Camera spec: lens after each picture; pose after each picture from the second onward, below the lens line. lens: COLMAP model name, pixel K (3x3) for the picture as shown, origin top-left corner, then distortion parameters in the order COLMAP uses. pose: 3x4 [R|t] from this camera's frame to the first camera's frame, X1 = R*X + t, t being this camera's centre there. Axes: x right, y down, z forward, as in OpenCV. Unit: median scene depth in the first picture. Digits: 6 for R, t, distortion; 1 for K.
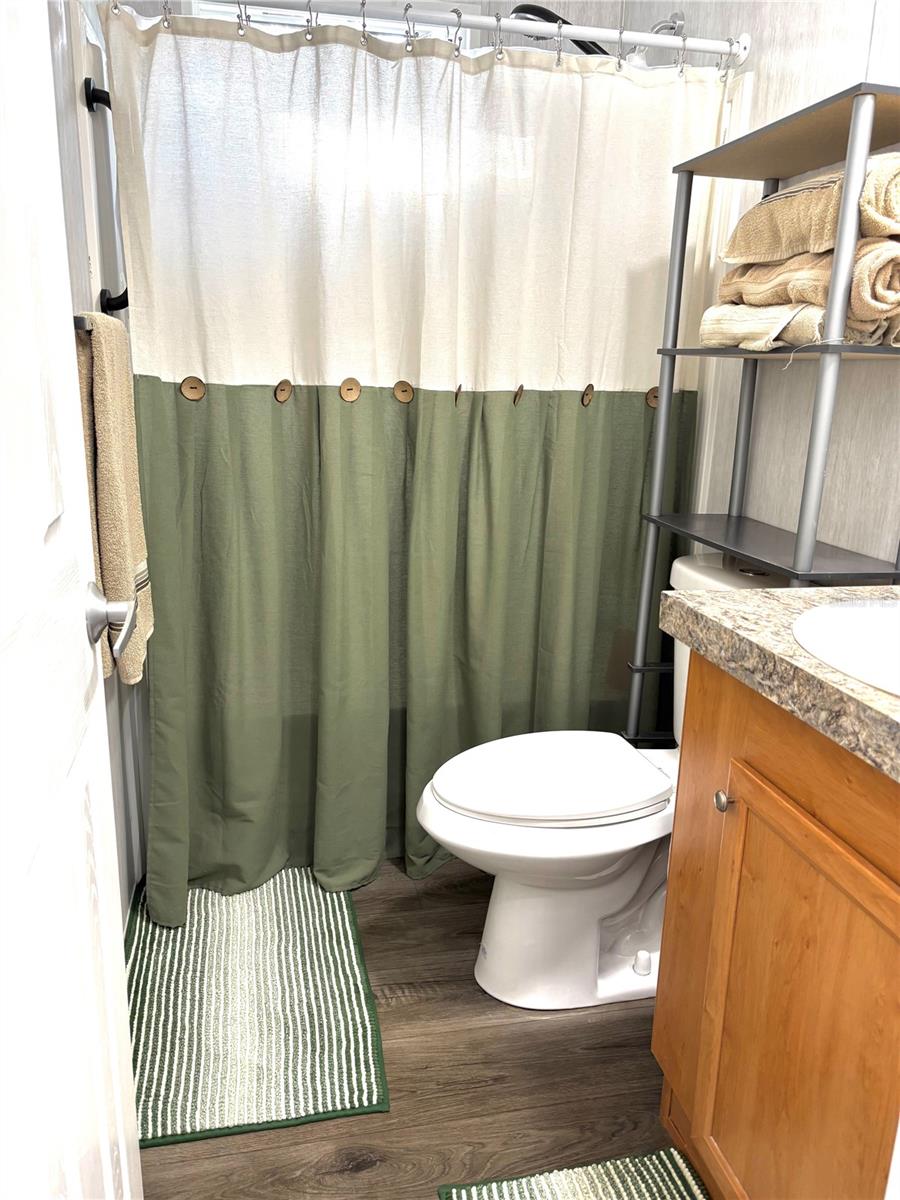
lens RADIAL K [[911.1, 0, 448.8], [0, 911.1, 602.5], [0, 0, 1]] dist [-0.009843, -0.002056]
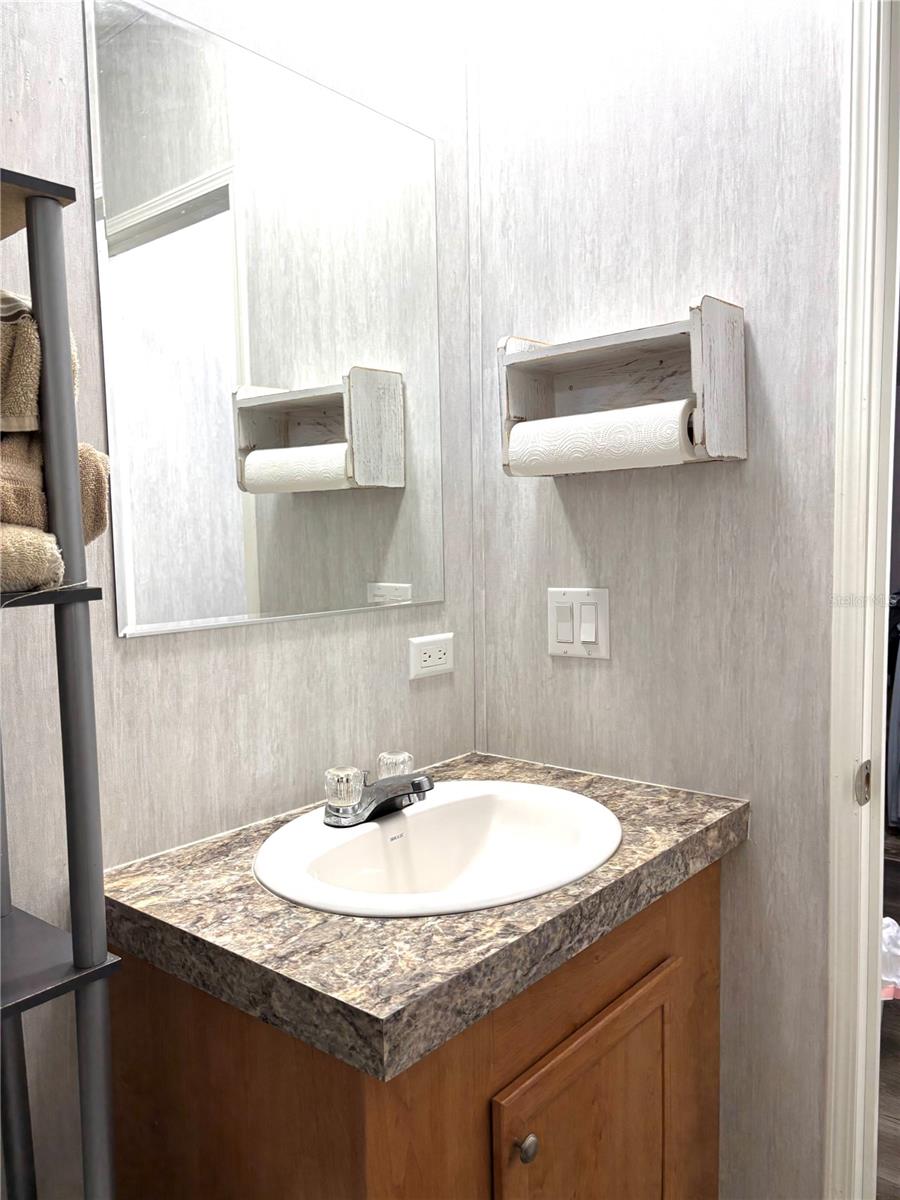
lens RADIAL K [[911.1, 0, 450.7], [0, 911.1, 602.5], [0, 0, 1]] dist [-0.009843, -0.002056]
pose [[-0.597756, -0.074456, 0.798213, -0.278943], [0.215052, 0.944292, 0.249127, -0.480575], [-0.772296, 0.320575, -0.548444, 1.461988]]
